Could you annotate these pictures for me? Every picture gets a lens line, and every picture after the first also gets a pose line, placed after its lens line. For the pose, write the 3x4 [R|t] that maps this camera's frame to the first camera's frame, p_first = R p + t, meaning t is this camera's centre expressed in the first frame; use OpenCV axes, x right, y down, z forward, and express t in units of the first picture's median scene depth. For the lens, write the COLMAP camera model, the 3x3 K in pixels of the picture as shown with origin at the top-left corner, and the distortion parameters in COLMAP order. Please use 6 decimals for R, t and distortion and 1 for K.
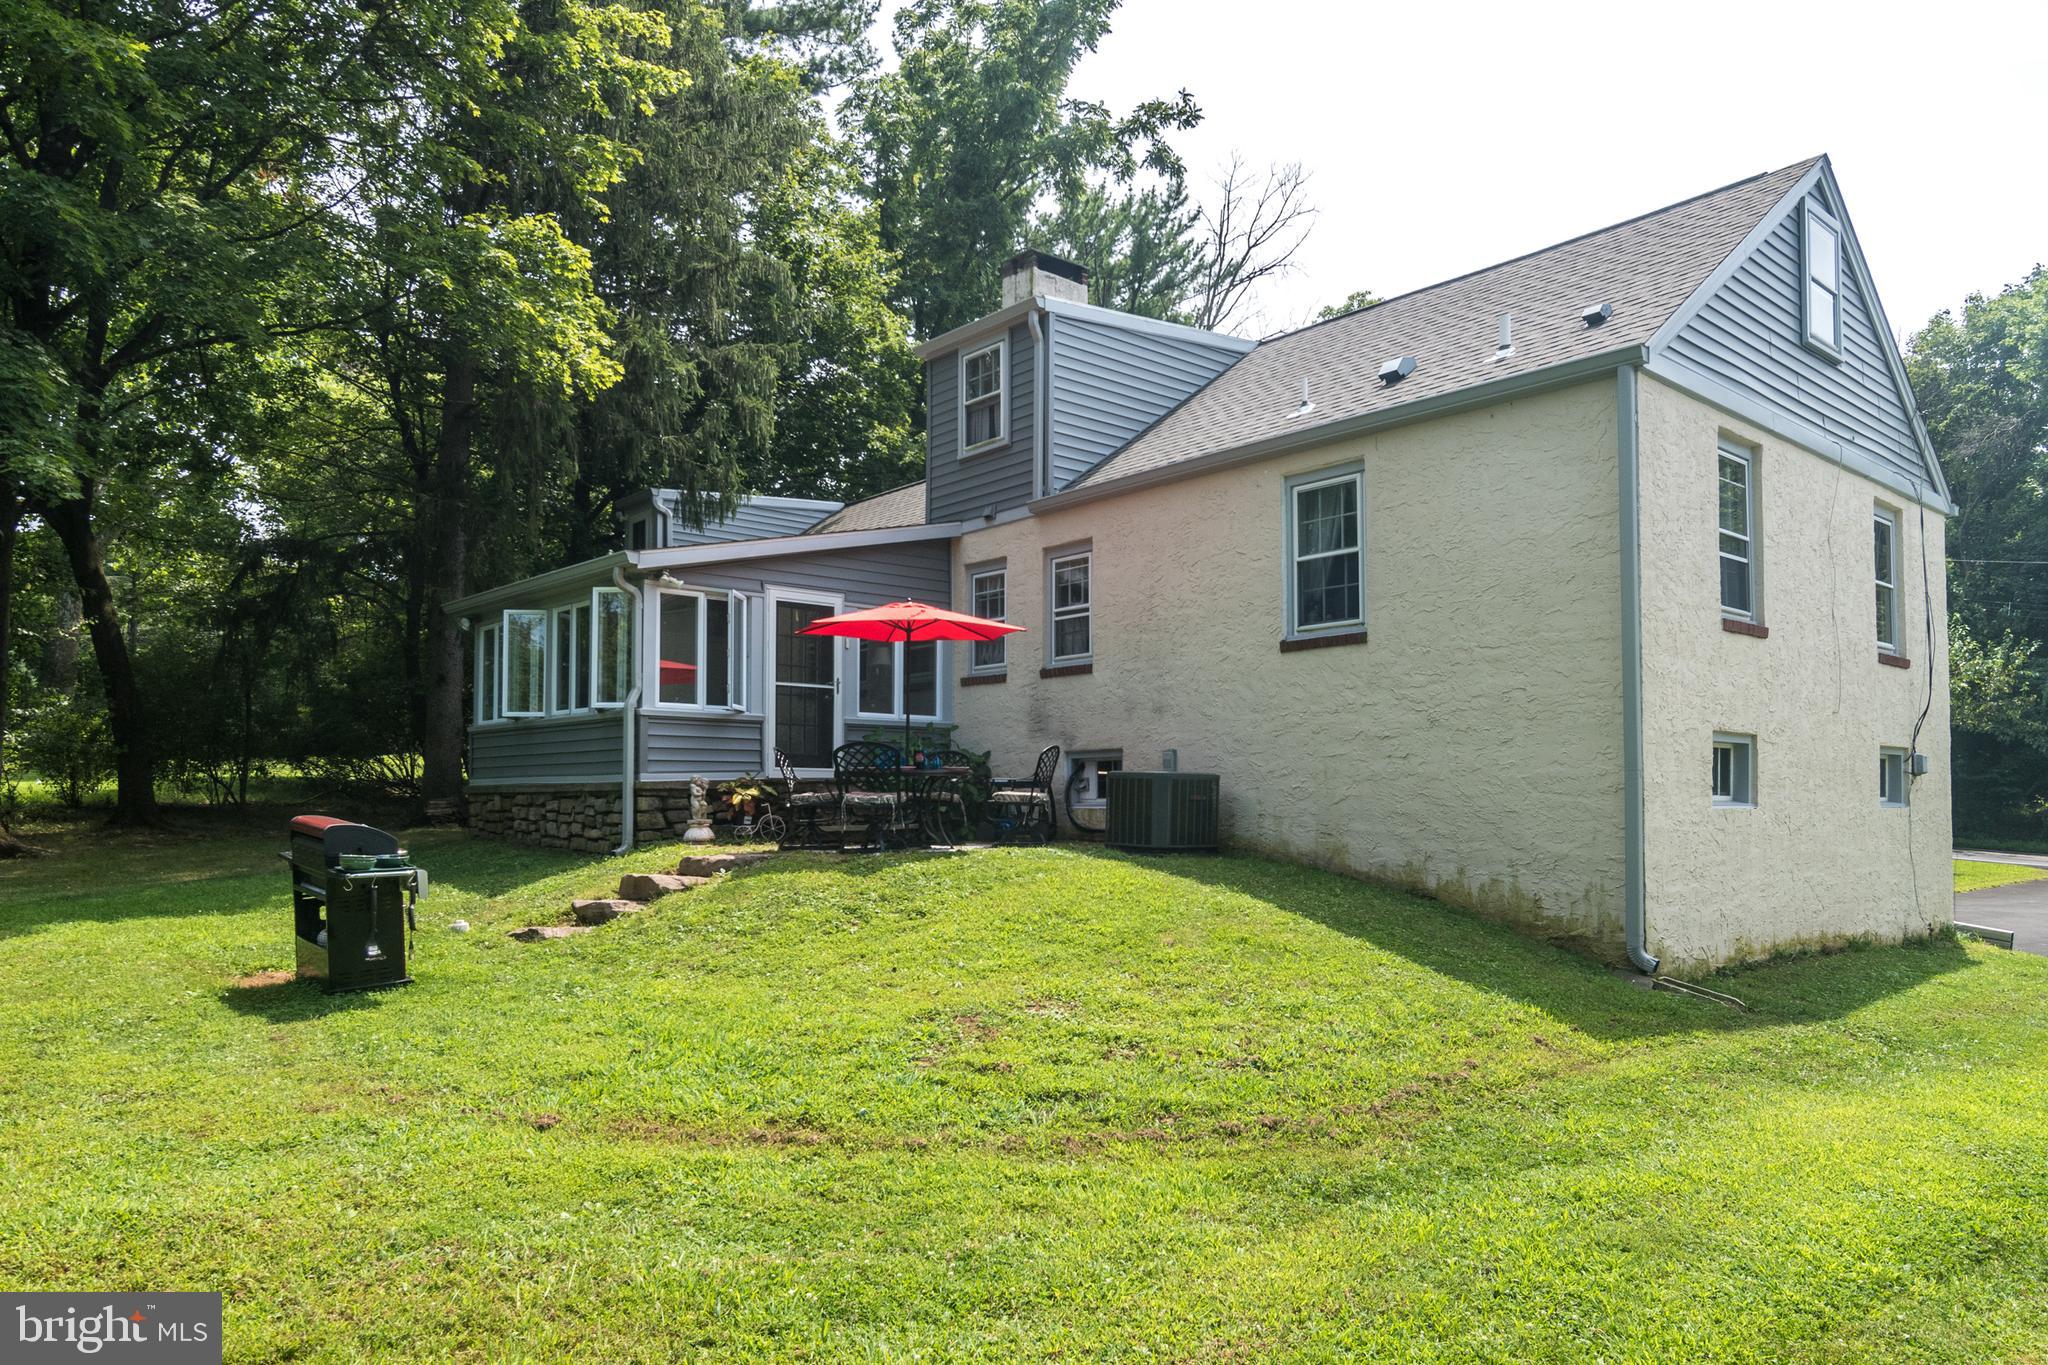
lens RADIAL K [[1290.7, 0, 1024.0], [0, 1290.7, 682.5], [0, 0, 1]] dist [0.000337, -0.000051]
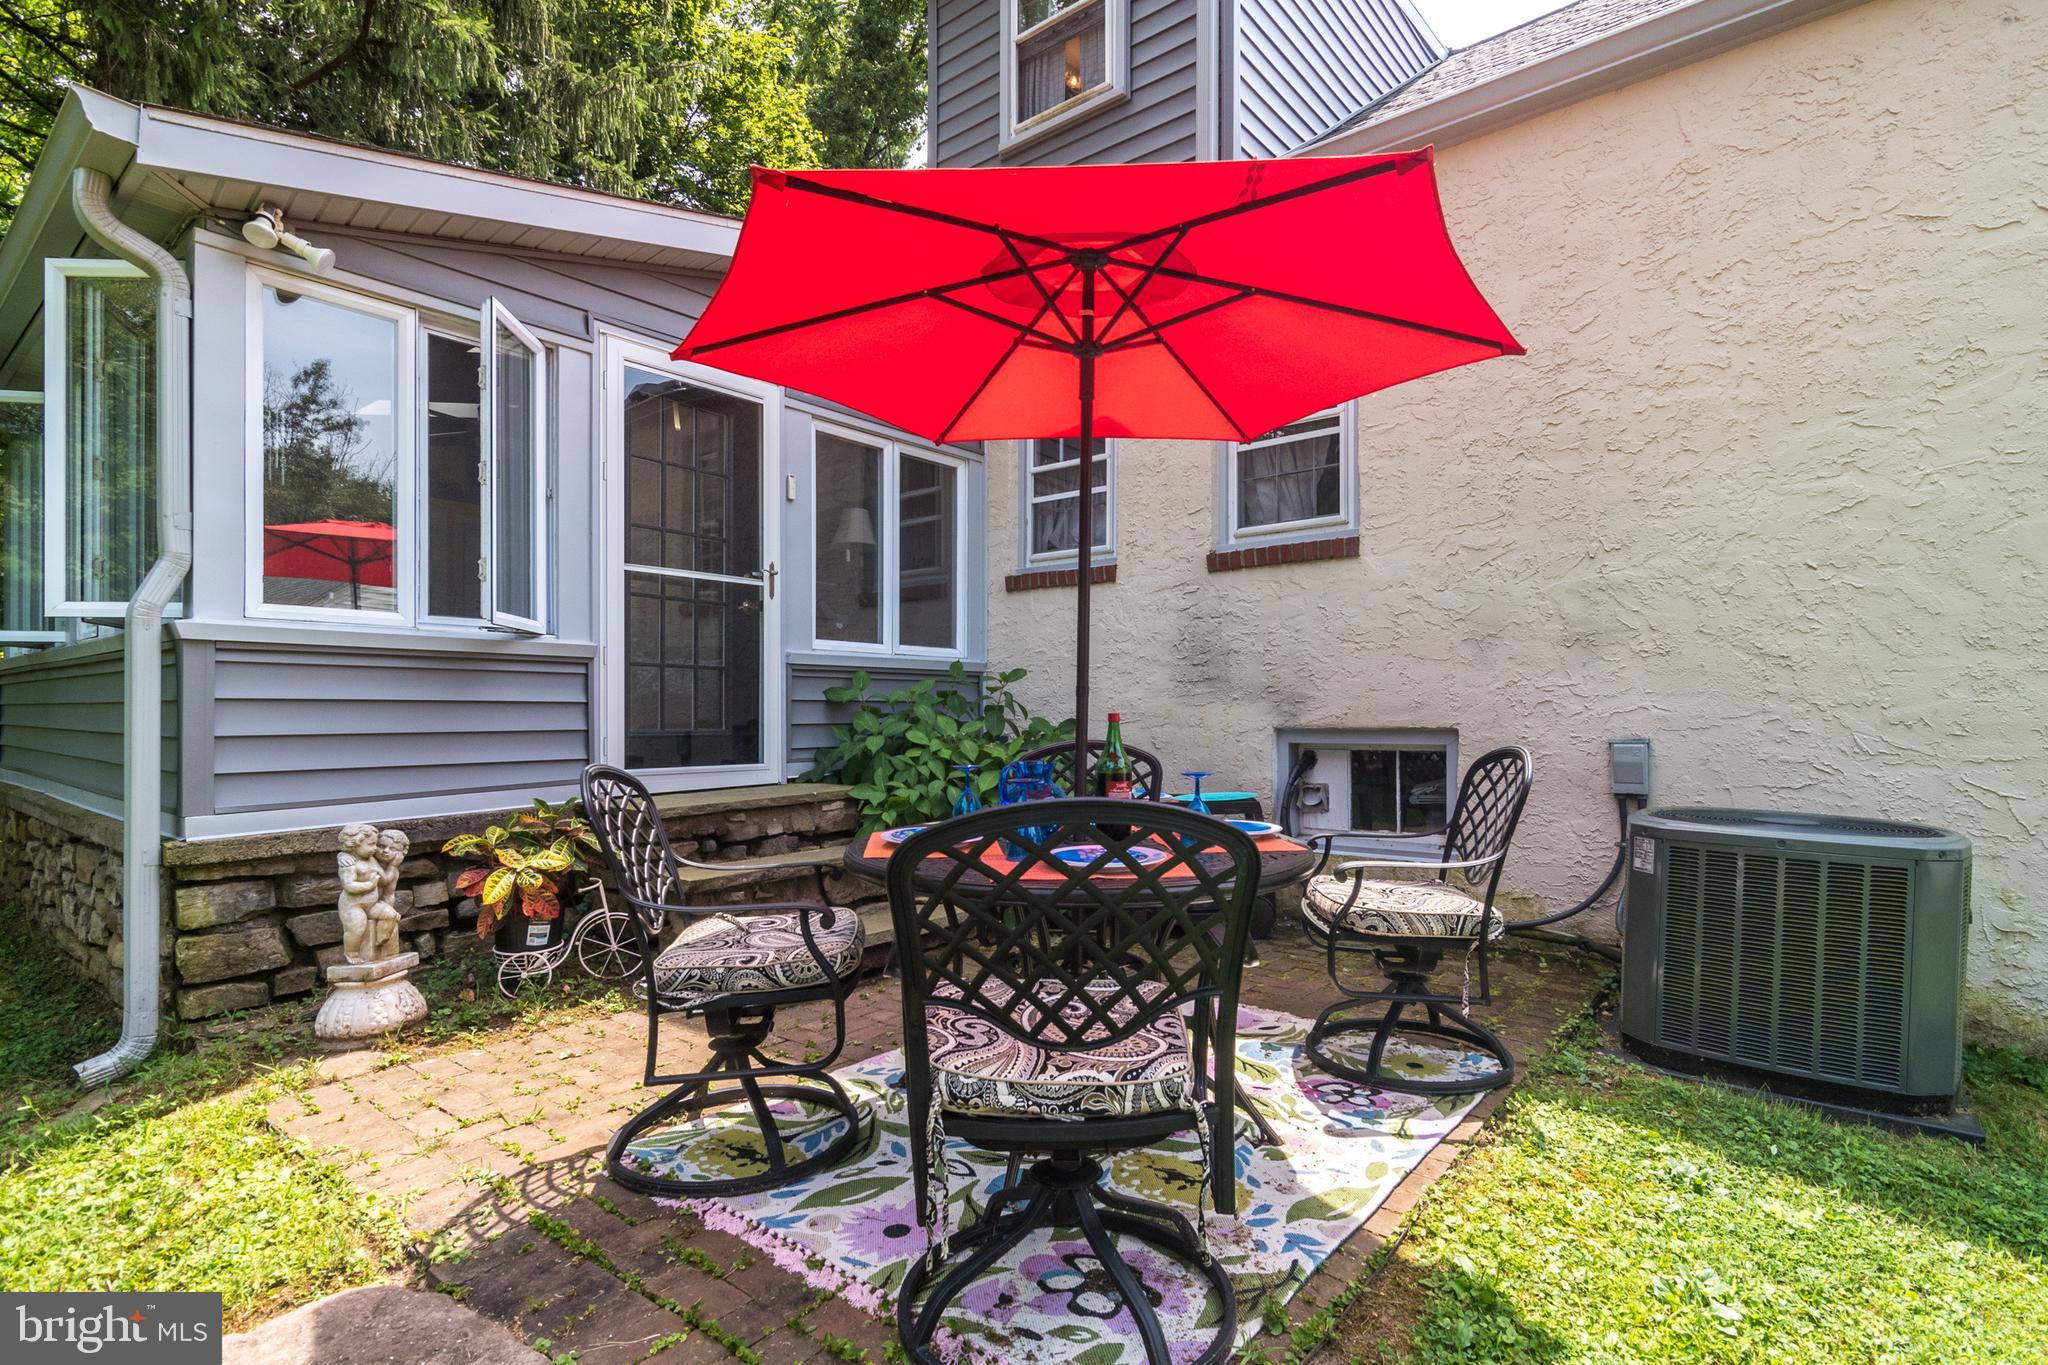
lens RADIAL K [[1048.5, 0, 1036.0], [0, 1048.5, 681.7], [0, 0, 1]] dist [-0.003634, 0.000463]
pose [[0.987893, 0.004242, 0.155076, -0.114788], [-0.013407, 0.998221, 0.058099, 0.016215], [-0.154554, -0.059475, 0.986193, 0.651284]]
